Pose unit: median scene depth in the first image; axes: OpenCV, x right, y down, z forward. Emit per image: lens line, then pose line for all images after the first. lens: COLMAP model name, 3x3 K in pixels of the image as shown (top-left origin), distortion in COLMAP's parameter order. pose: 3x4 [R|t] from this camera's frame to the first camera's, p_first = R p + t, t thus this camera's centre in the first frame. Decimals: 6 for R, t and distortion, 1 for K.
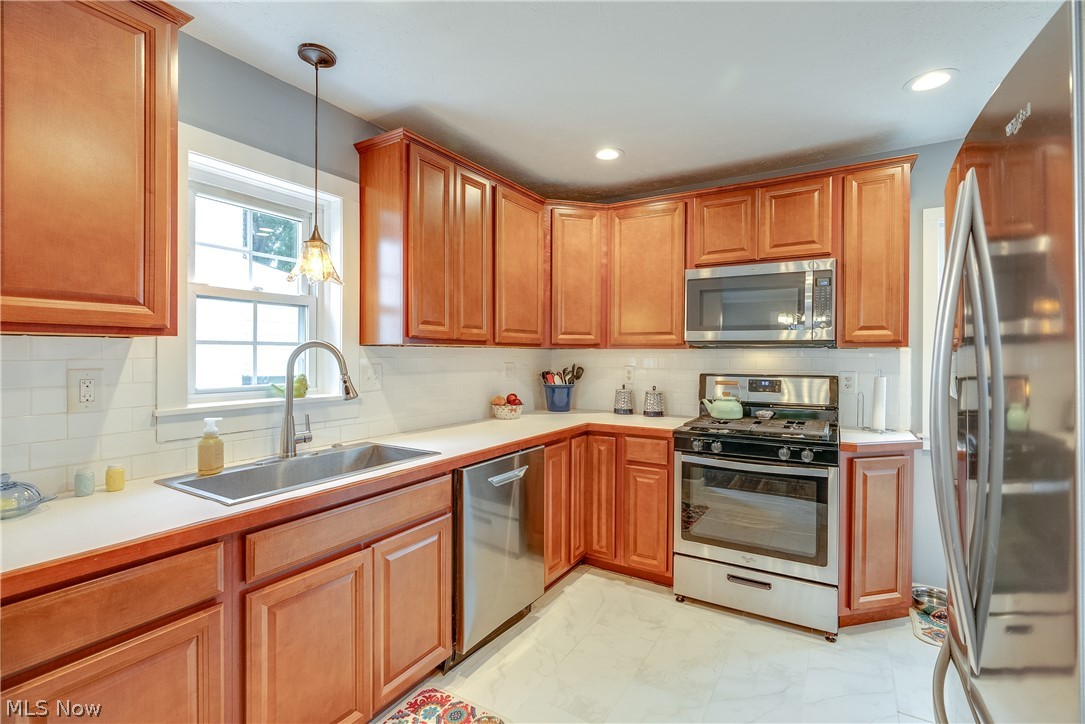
lens RADIAL K [[499.5, 0, 543.5], [0, 499.5, 358.8], [0, 0, 1]] dist [-0.006909, 0.000855]
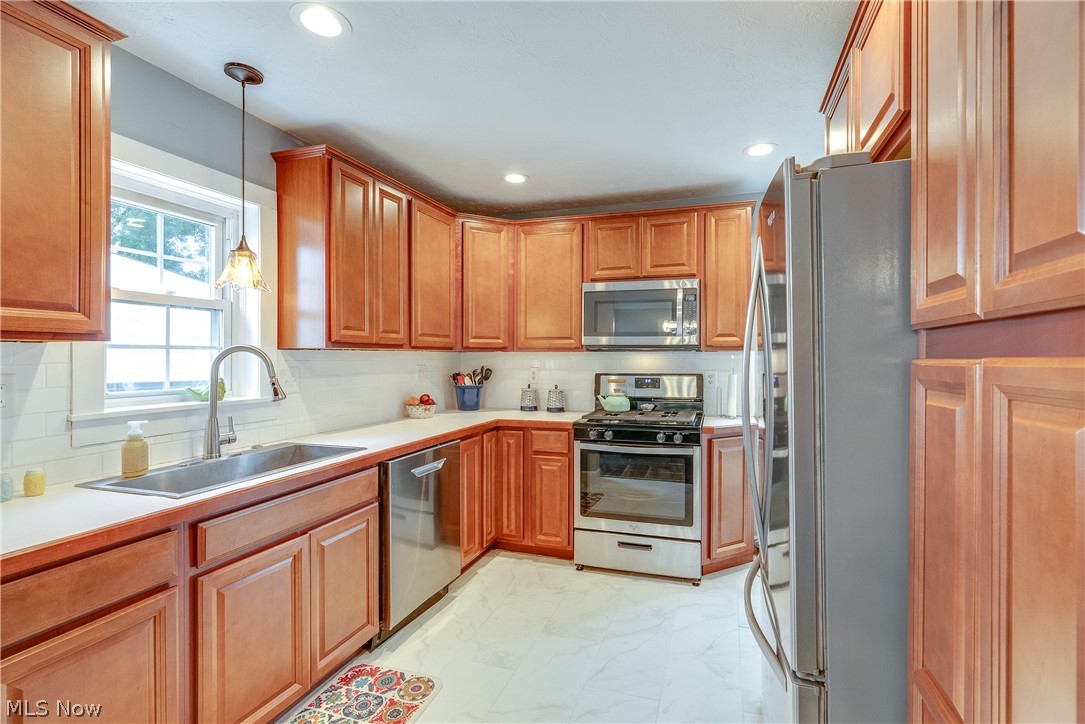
lens RADIAL K [[507.4, 0, 564.2], [0, 507.4, 359.7], [0, 0, 1]] dist [-0.004011, 0.000588]
pose [[0.971524, -0.004661, 0.236896, -0.038962], [0.005130, 0.999986, -0.001363, -0.000775], [-0.236886, 0.002540, 0.971534, -0.142148]]
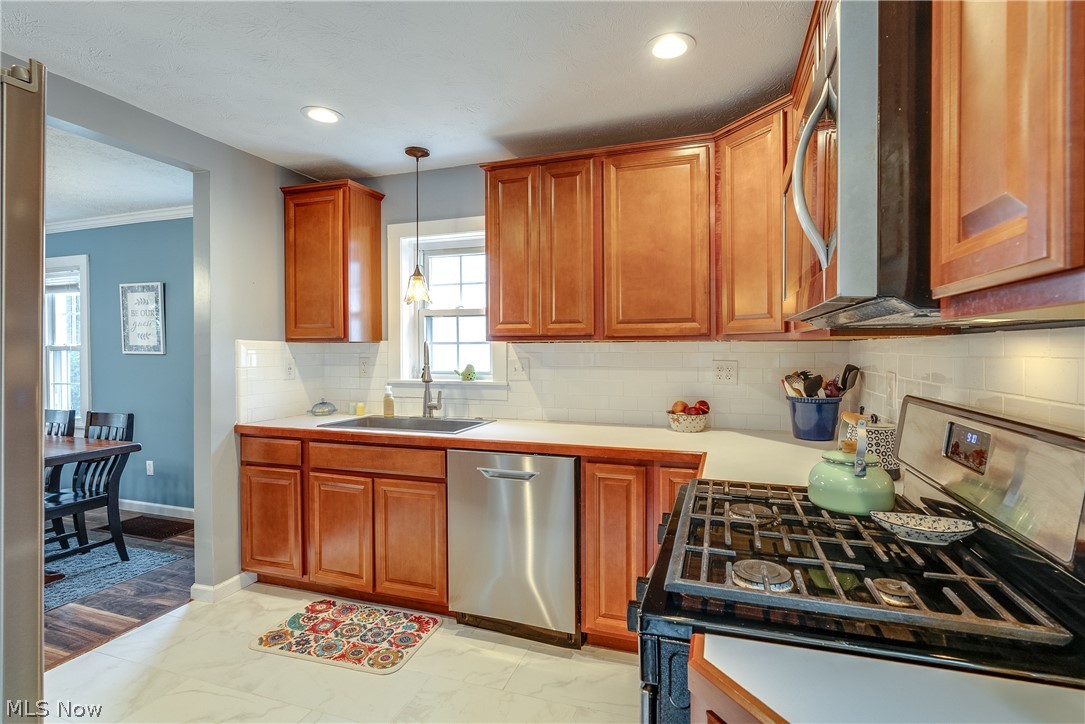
lens RADIAL K [[486.2, 0, 544.6], [0, 486.2, 352.8], [0, 0, 1]] dist [-0.000332, 0.000284]
pose [[0.239179, 0.001499, -0.970974, 0.773991], [-0.006184, 0.999981, 0.000021, -0.002883], [0.970956, 0.006000, 0.239183, 0.741612]]
